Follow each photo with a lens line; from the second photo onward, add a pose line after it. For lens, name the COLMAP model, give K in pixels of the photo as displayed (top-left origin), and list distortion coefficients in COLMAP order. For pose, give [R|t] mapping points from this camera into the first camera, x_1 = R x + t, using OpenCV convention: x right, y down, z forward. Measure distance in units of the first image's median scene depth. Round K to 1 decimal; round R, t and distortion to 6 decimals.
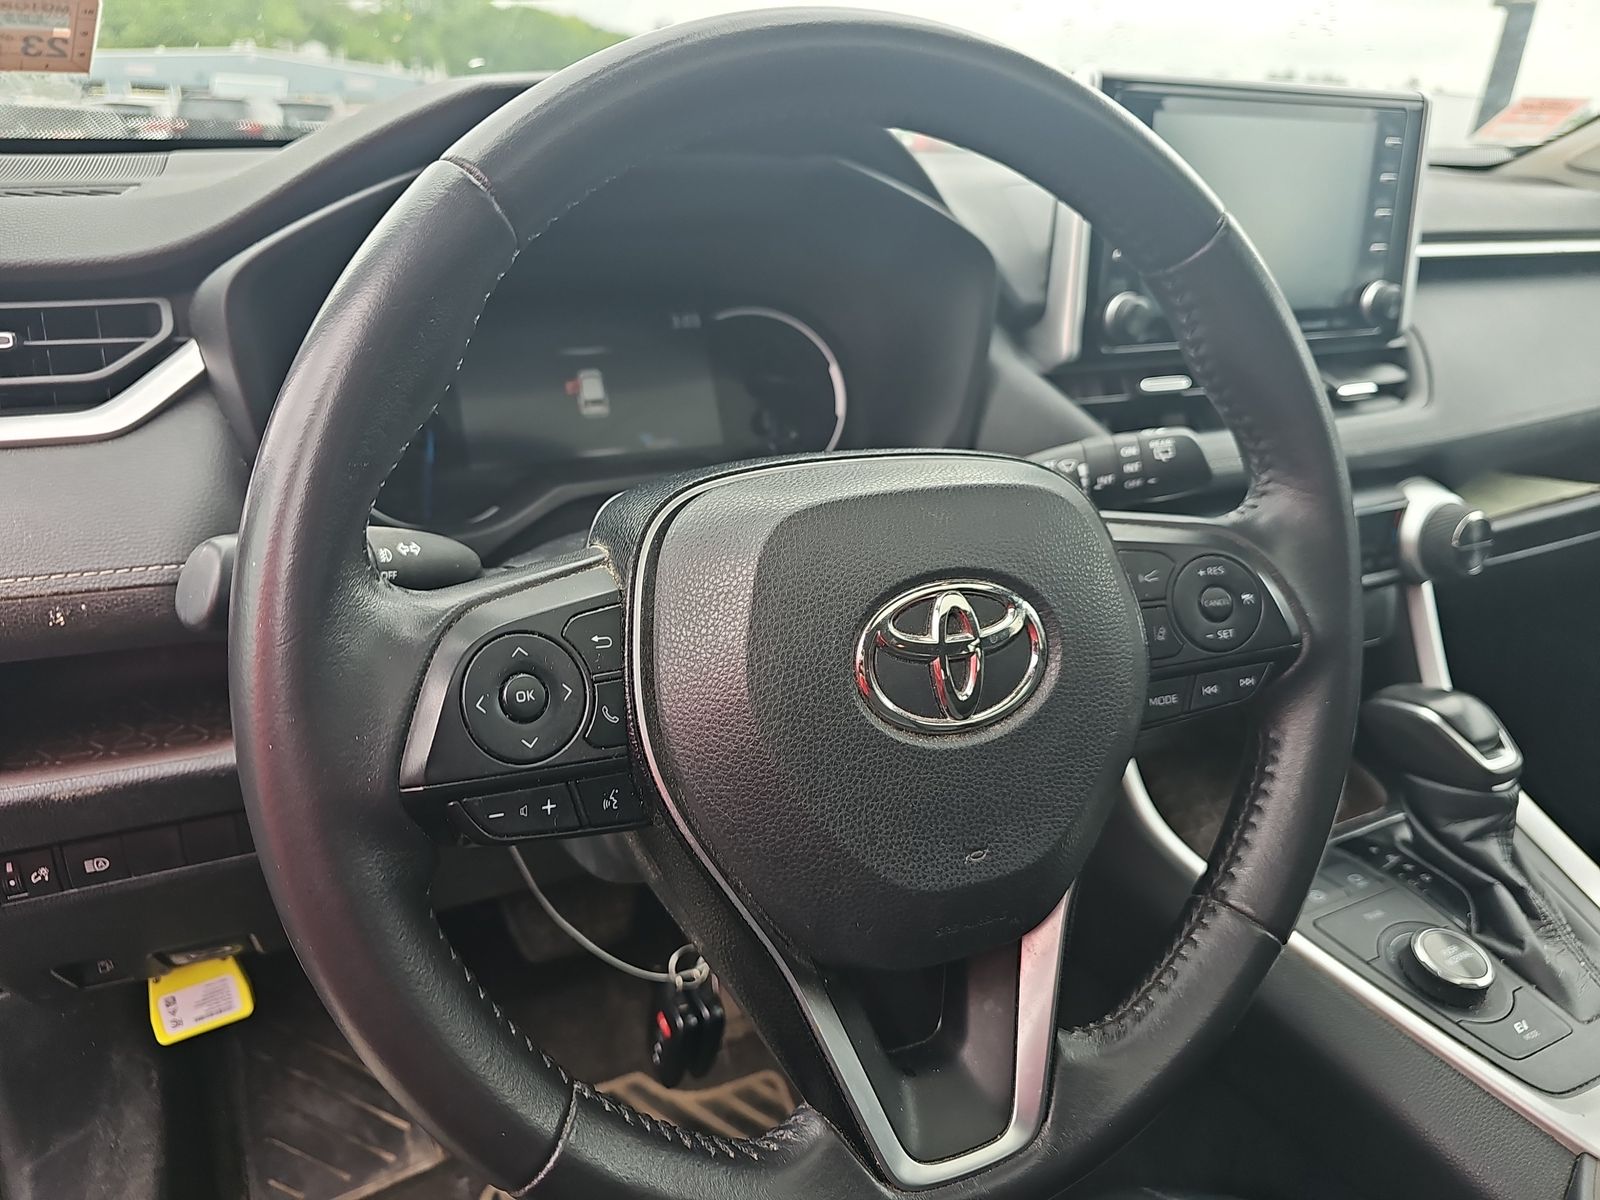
lens RADIAL K [[1089.6, 0, 800.0], [0, 1089.6, 600.0], [0, 0, 1]] dist [0.008100, -0.005795]
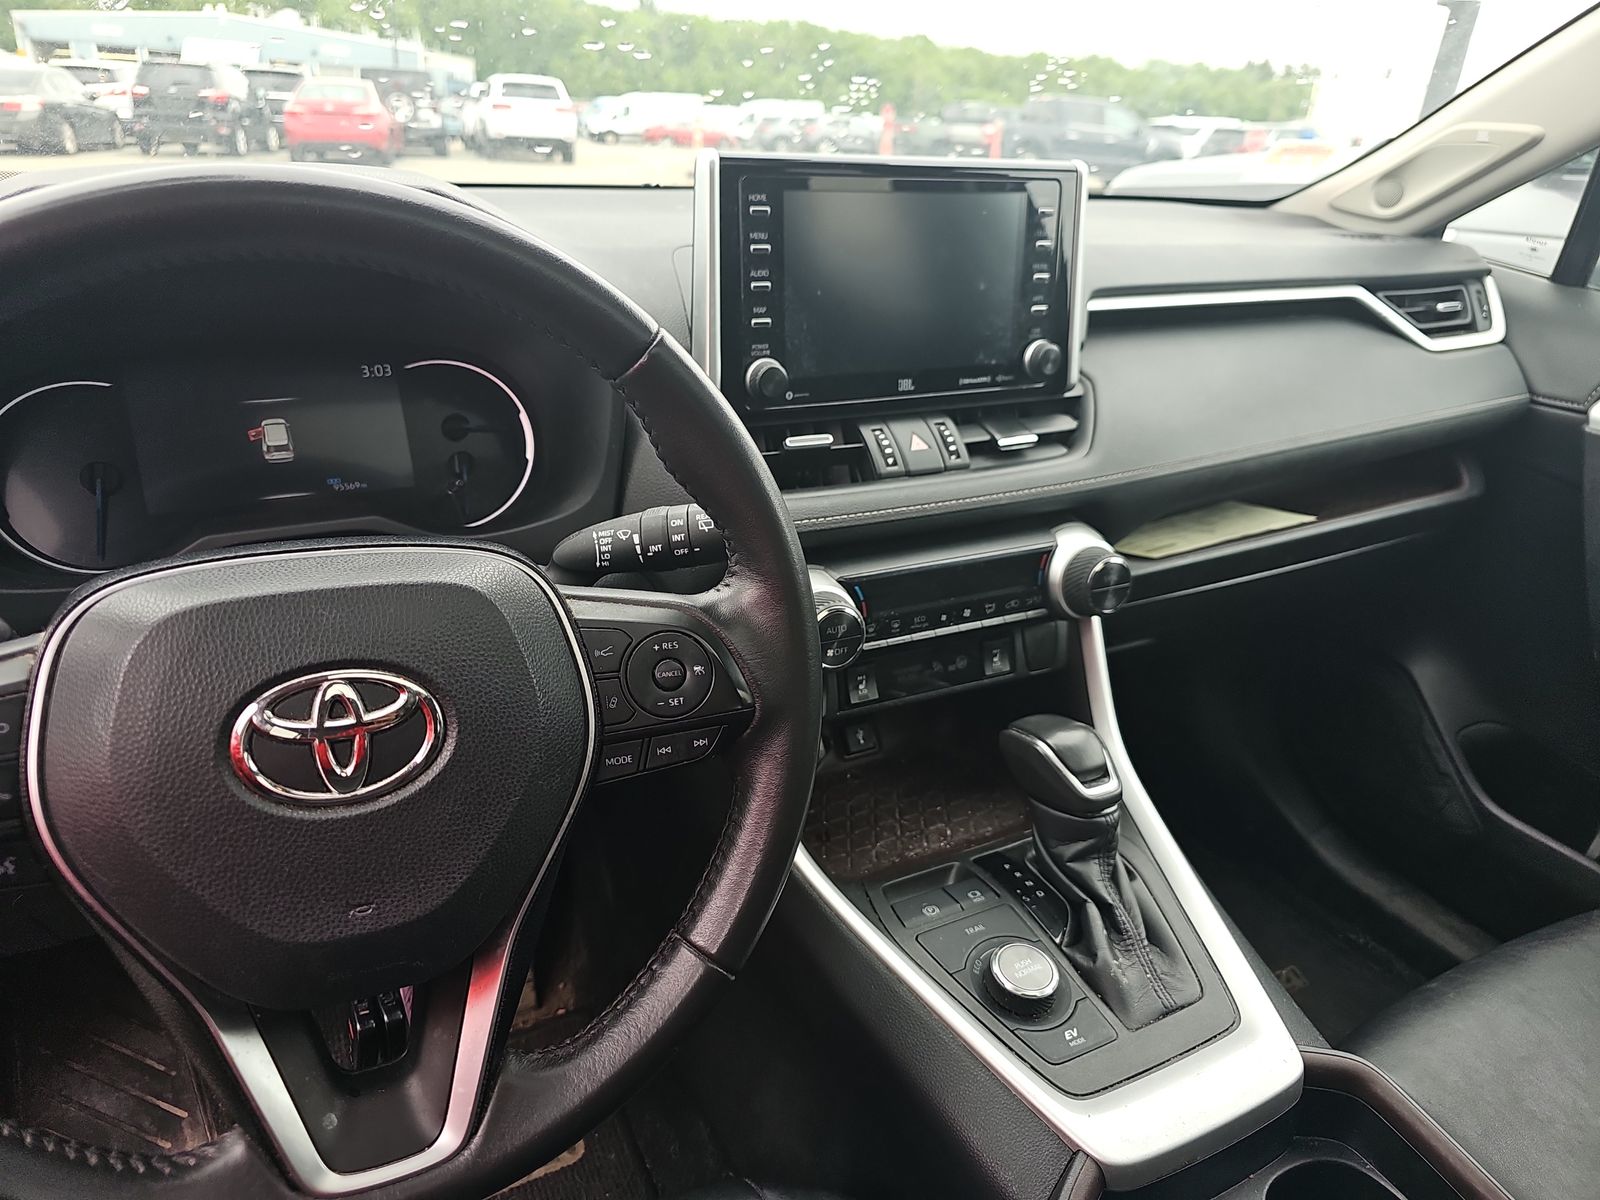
lens RADIAL K [[1077.5, 0, 813.3], [0, 1077.5, 601.7], [0, 0, 1]] dist [0.039745, -0.034819]
pose [[0.999727, 0.007531, 0.022122, 0.353892], [-0.008057, 0.999684, 0.023823, -0.070421], [-0.021935, -0.023995, 0.999471, -0.083872]]
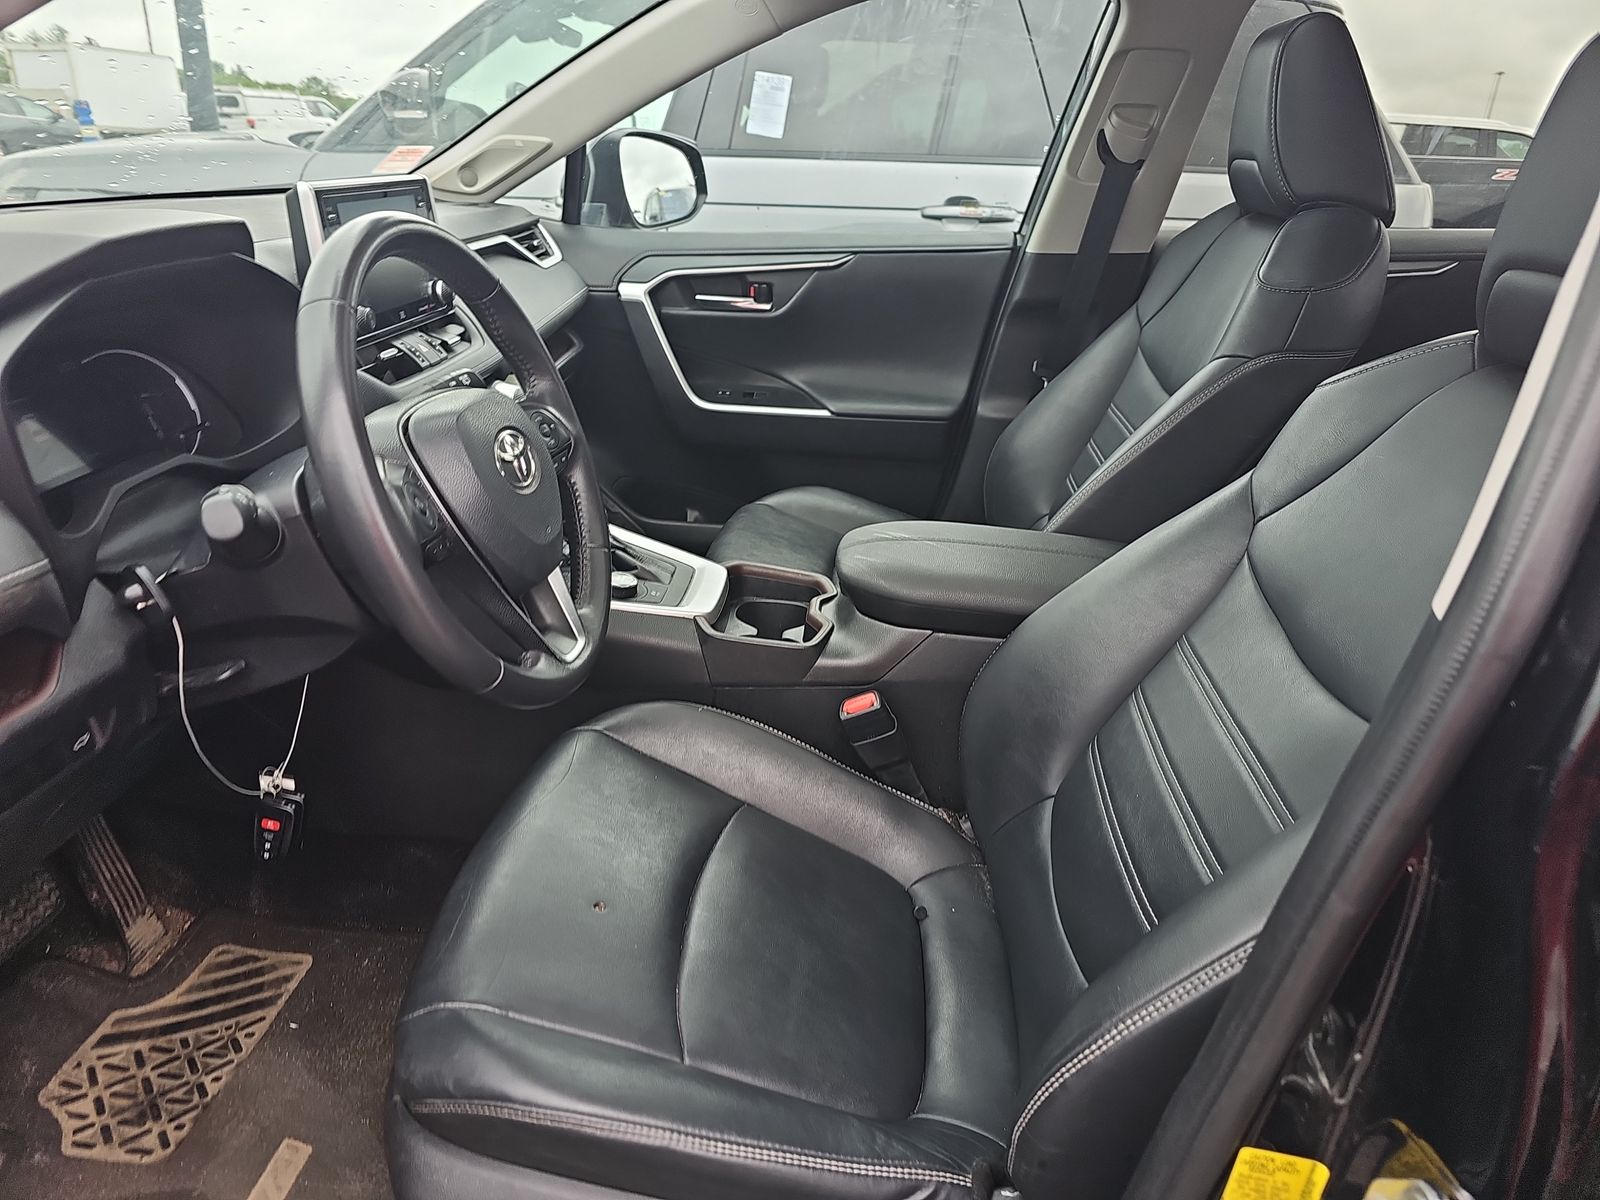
lens RADIAL K [[1077.5, 0, 813.3], [0, 1077.5, 601.7], [0, 0, 1]] dist [0.039745, -0.034819]
pose [[0.508029, -0.346496, 0.788573, -0.963240], [0.306046, 0.928393, 0.210765, 0.020886], [-0.805135, 0.134264, 0.577694, -0.594728]]
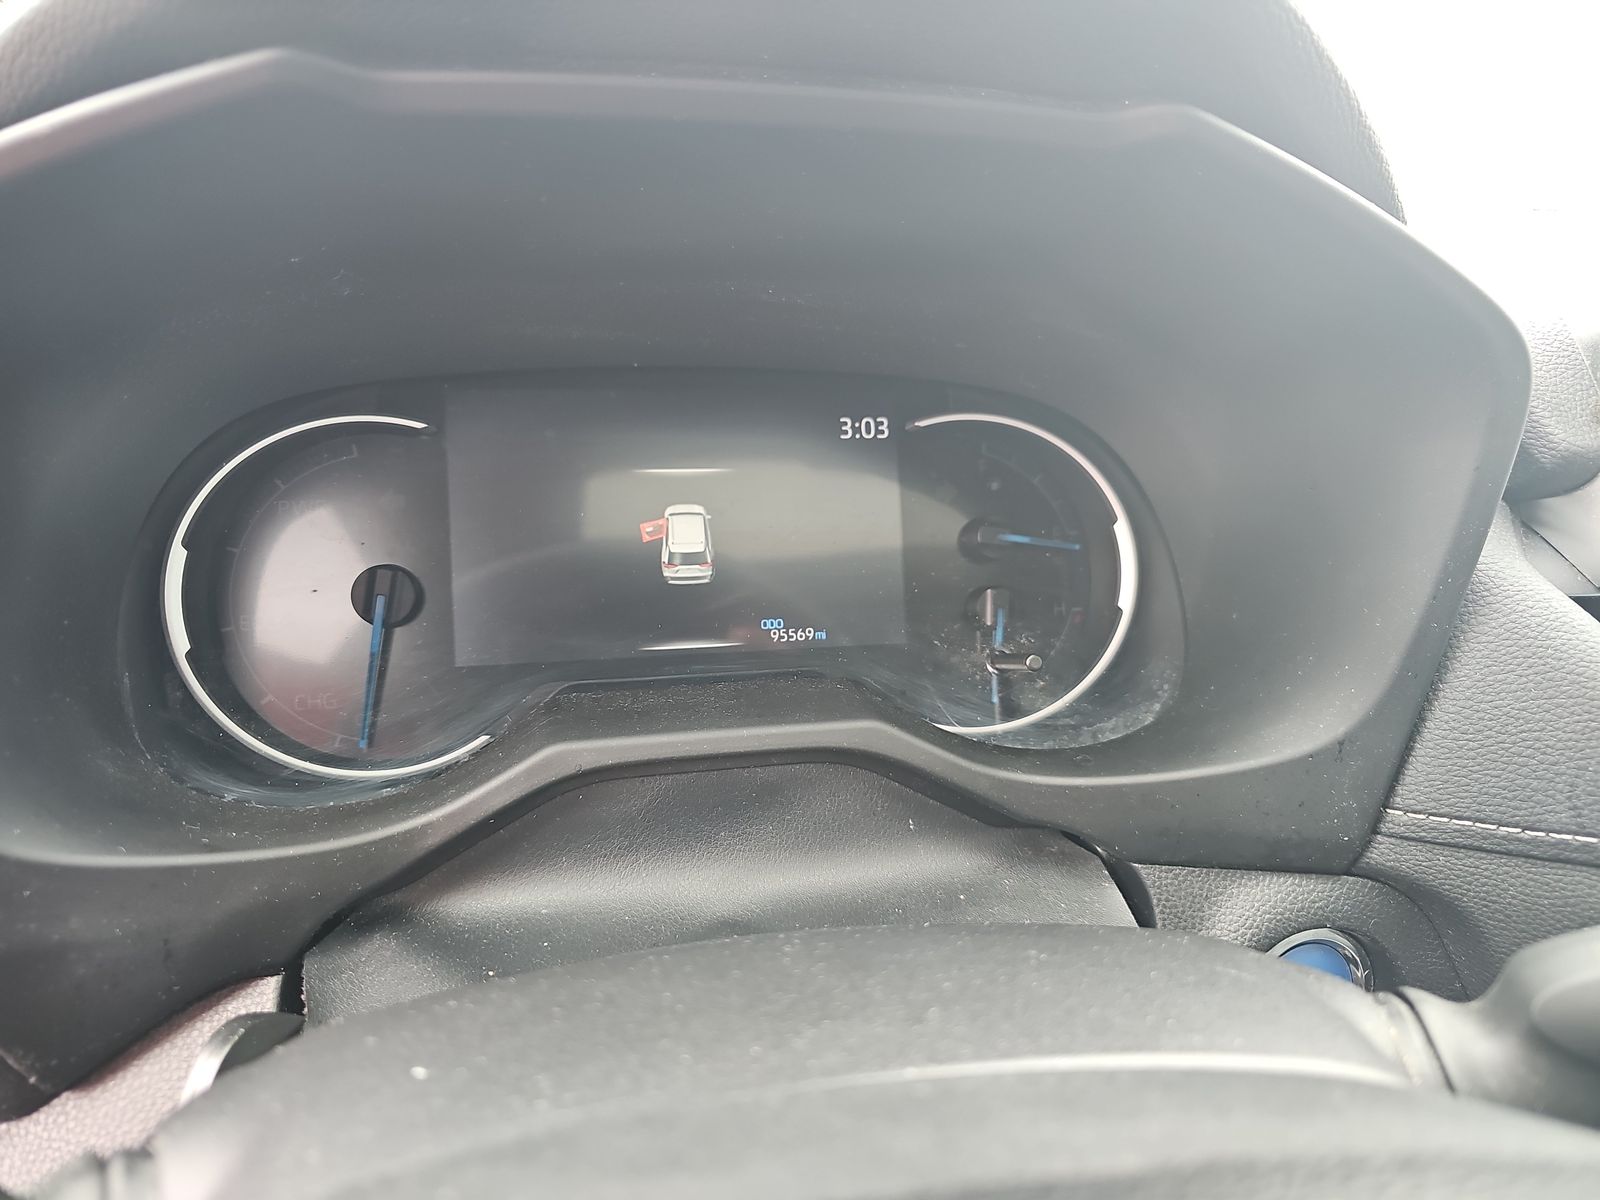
lens RADIAL K [[1077.5, 0, 813.3], [0, 1077.5, 601.7], [0, 0, 1]] dist [0.039745, -0.034819]
pose [[0.968458, 0.103070, -0.226862, 0.009436], [-0.112186, 0.993303, -0.027624, -0.171833], [0.222495, 0.052204, 0.973535, 0.521724]]
